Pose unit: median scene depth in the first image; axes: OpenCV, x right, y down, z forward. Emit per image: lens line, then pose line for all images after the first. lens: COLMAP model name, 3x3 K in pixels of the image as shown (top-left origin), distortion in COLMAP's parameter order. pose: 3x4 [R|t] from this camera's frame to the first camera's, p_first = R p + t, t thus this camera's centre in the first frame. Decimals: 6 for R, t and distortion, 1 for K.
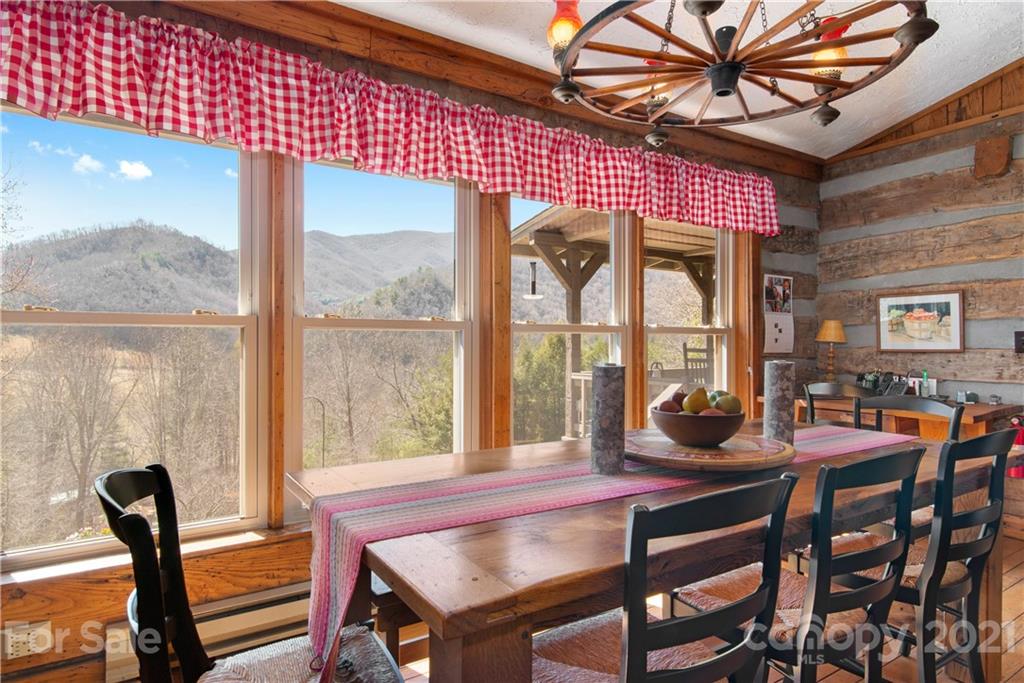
lens RADIAL K [[581.9, 0, 511.5], [0, 581.9, 340.5], [0, 0, 1]] dist [-0.001078, -0.000158]
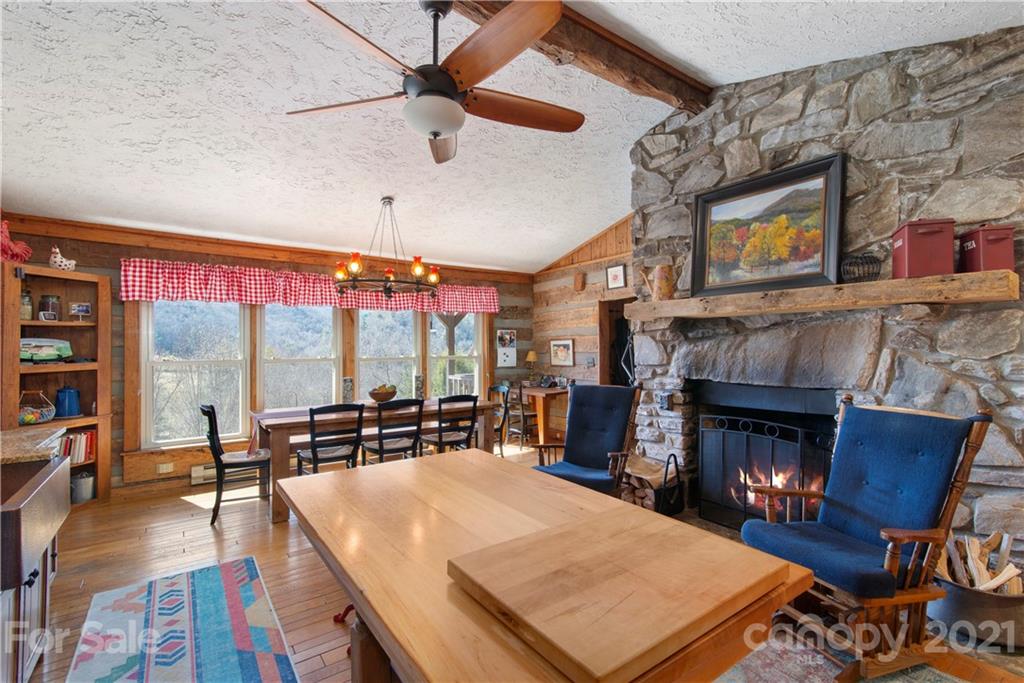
lens RADIAL K [[459.9, 0, 513.1], [0, 459.9, 341.6], [0, 0, 1]] dist [0.003552, 0.000362]
pose [[0.998349, -0.006715, 0.057043, 0.679081], [0.007282, 0.999926, -0.009744, -0.094019], [-0.056973, 0.010144, 0.998324, -1.207950]]
